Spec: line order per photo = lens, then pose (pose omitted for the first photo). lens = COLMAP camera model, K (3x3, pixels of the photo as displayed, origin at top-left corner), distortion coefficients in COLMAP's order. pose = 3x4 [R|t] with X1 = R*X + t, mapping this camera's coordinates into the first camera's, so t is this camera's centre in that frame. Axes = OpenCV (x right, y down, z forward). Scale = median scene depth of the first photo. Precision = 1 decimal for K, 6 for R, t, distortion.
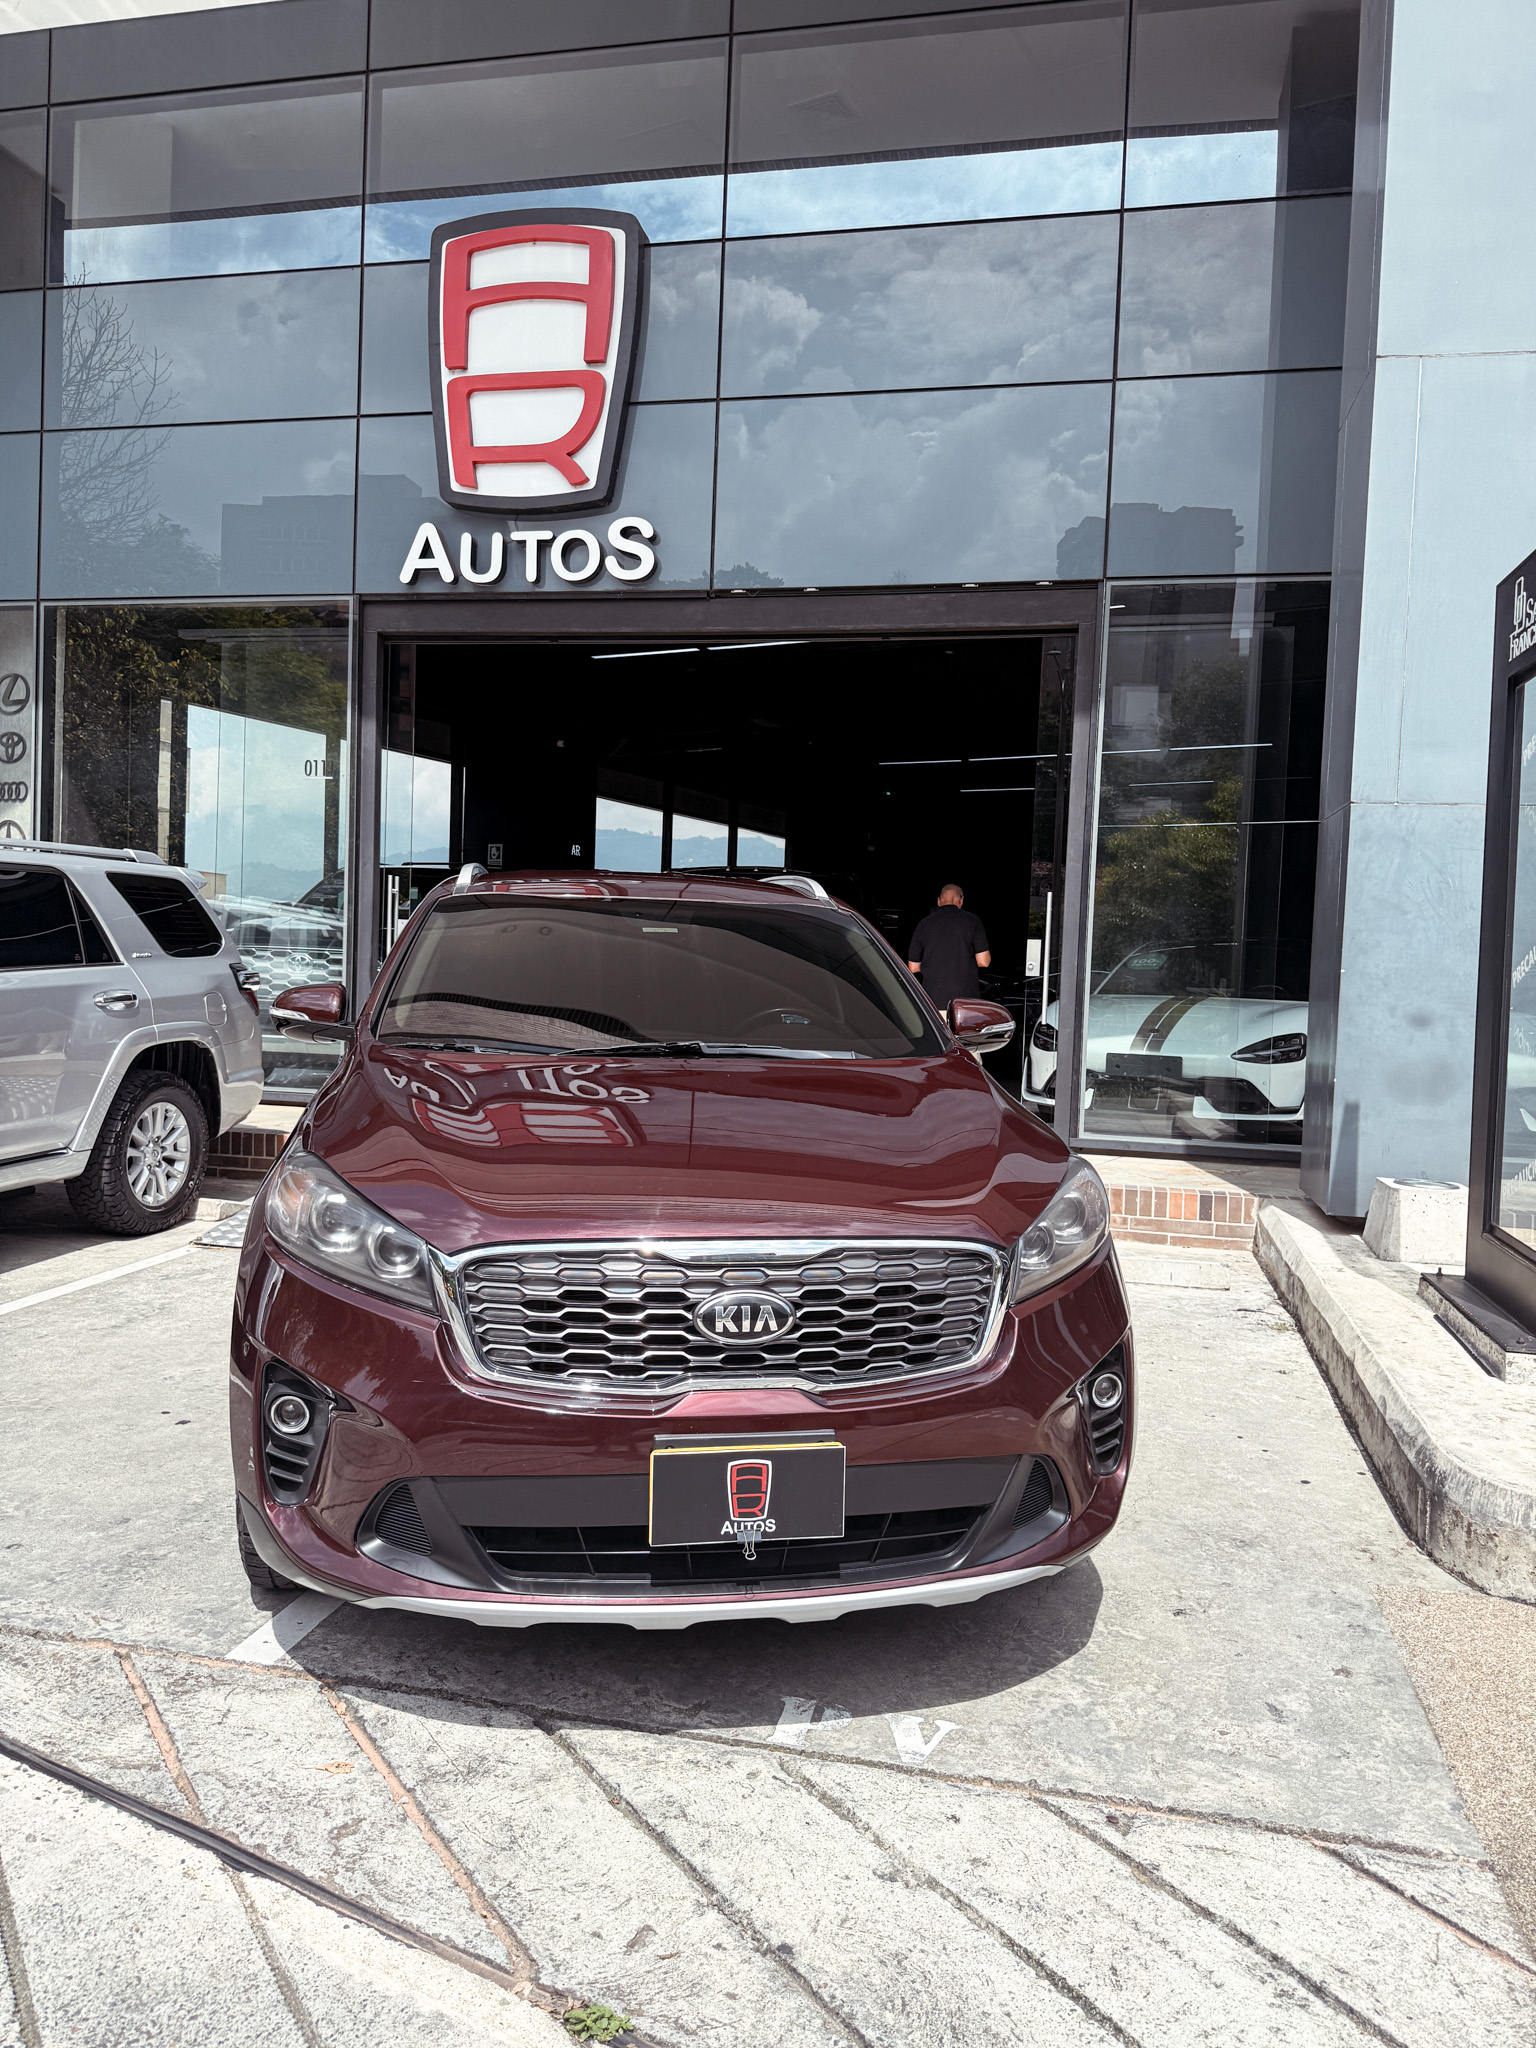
lens RADIAL K [[1441.4, 0, 768.0], [0, 1441.4, 1024.0], [0, 0, 1]] dist [0.080719, -0.126807]
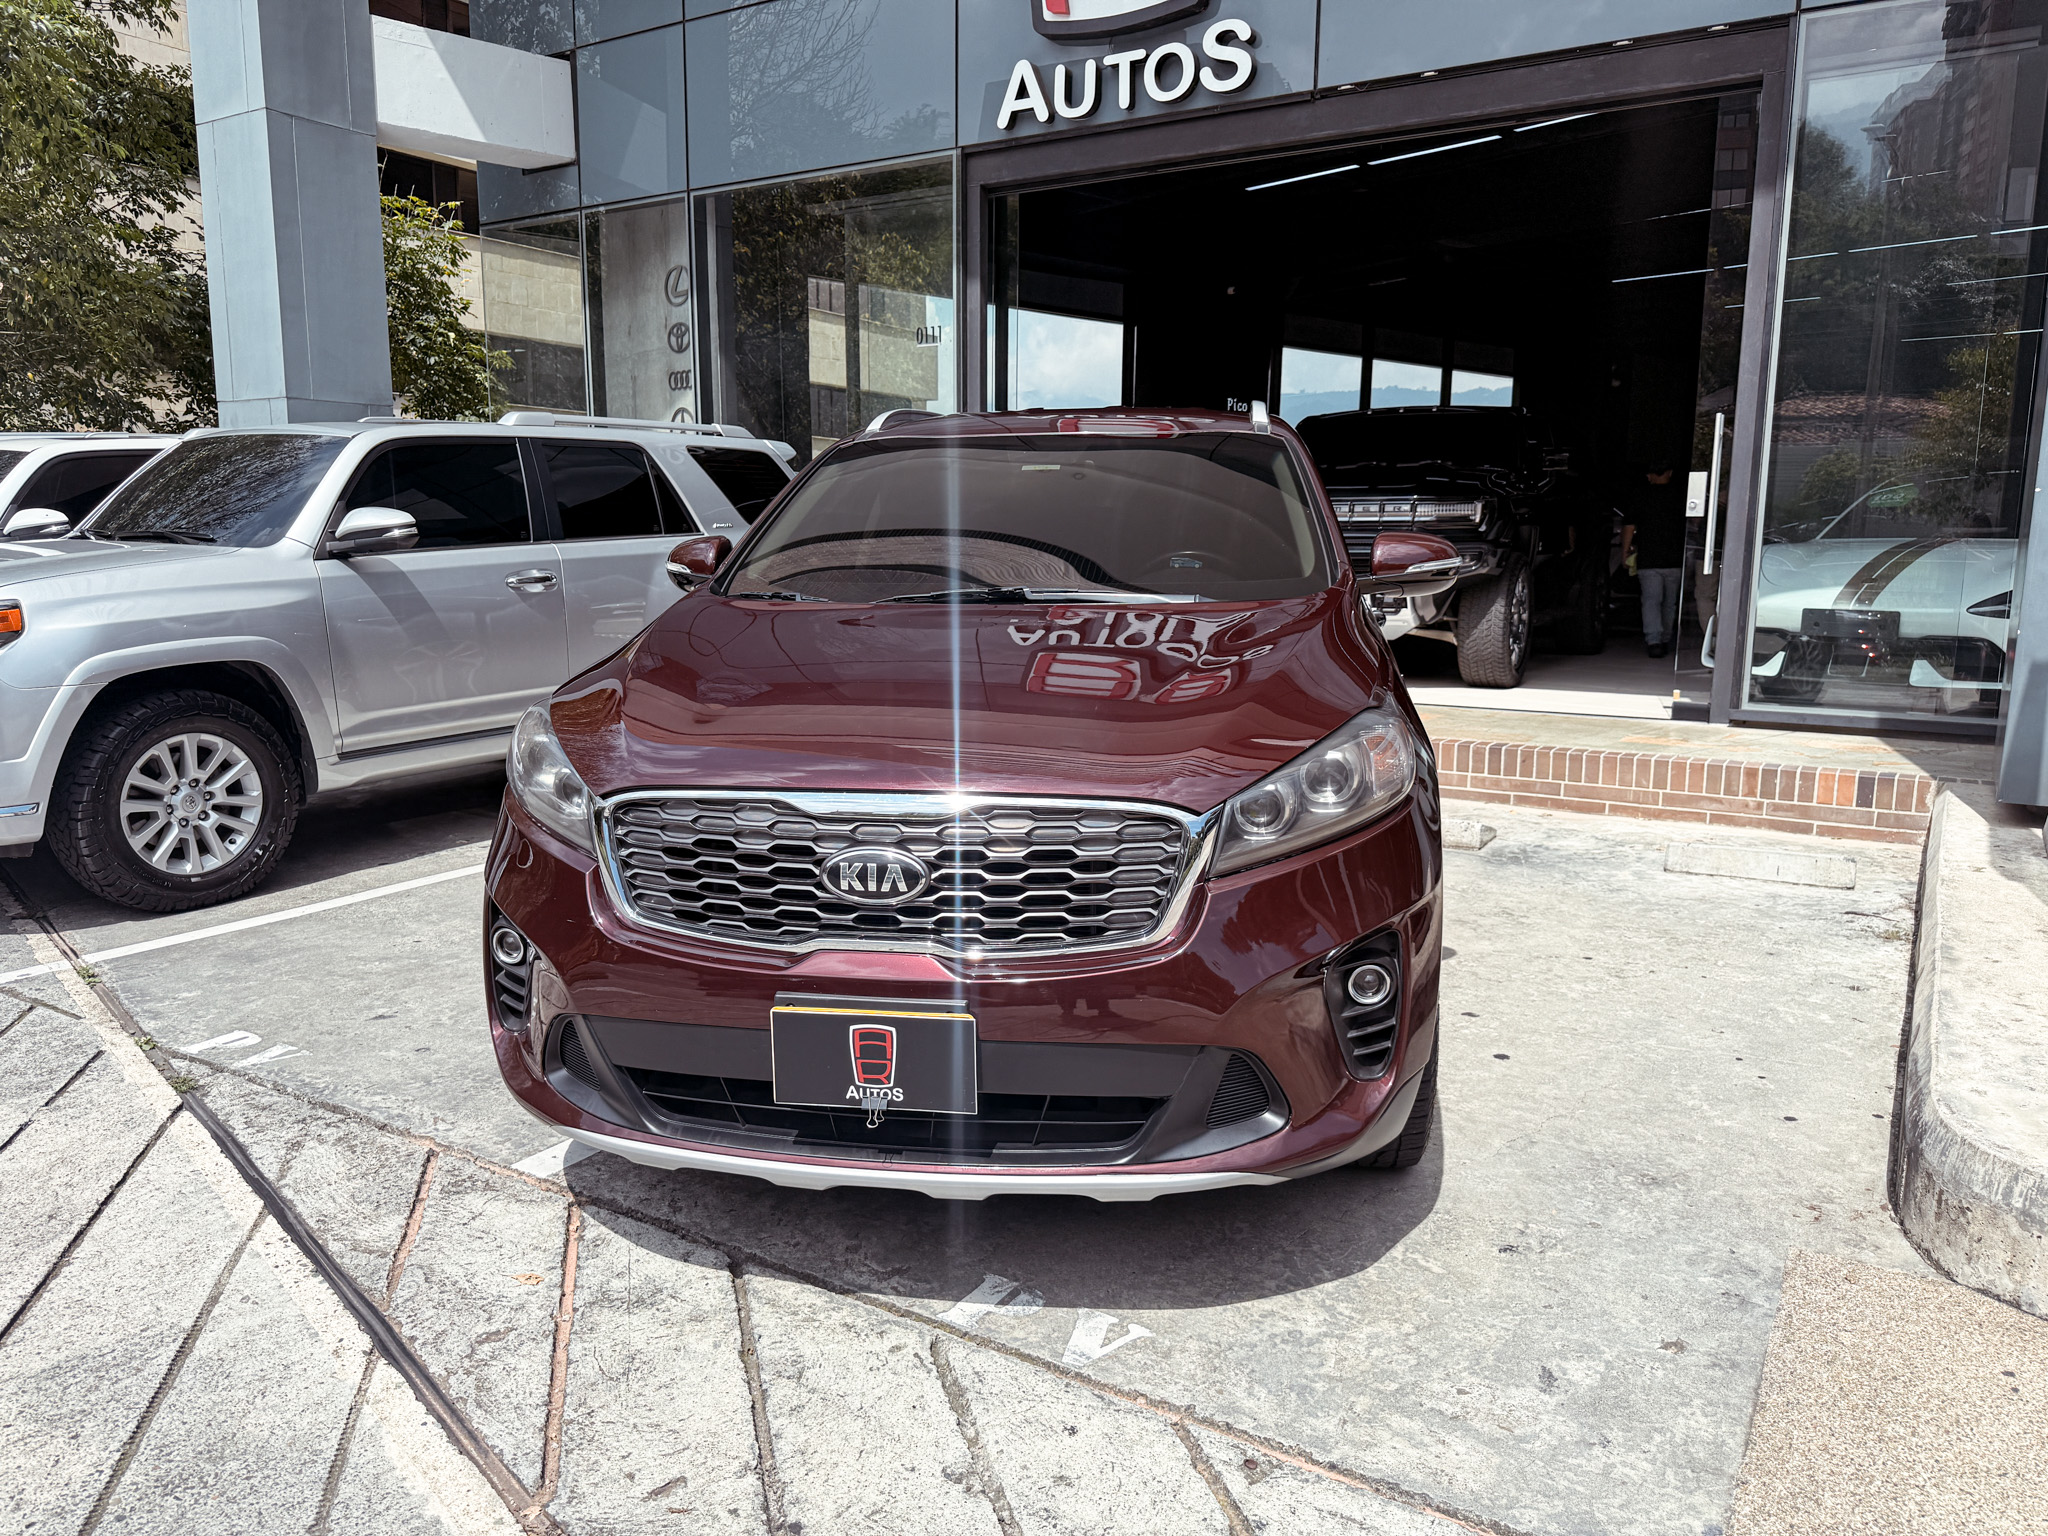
lens RADIAL K [[1441.4, 0, 1135.1], [0, 1441.4, 767.3], [0, 0, 1]] dist [0.080719, -0.126807]
pose [[0.938850, 0.022440, -0.343594, 0.408566], [0.016317, 0.993854, 0.109492, 0.033152], [0.343939, -0.108403, 0.932714, 0.188044]]
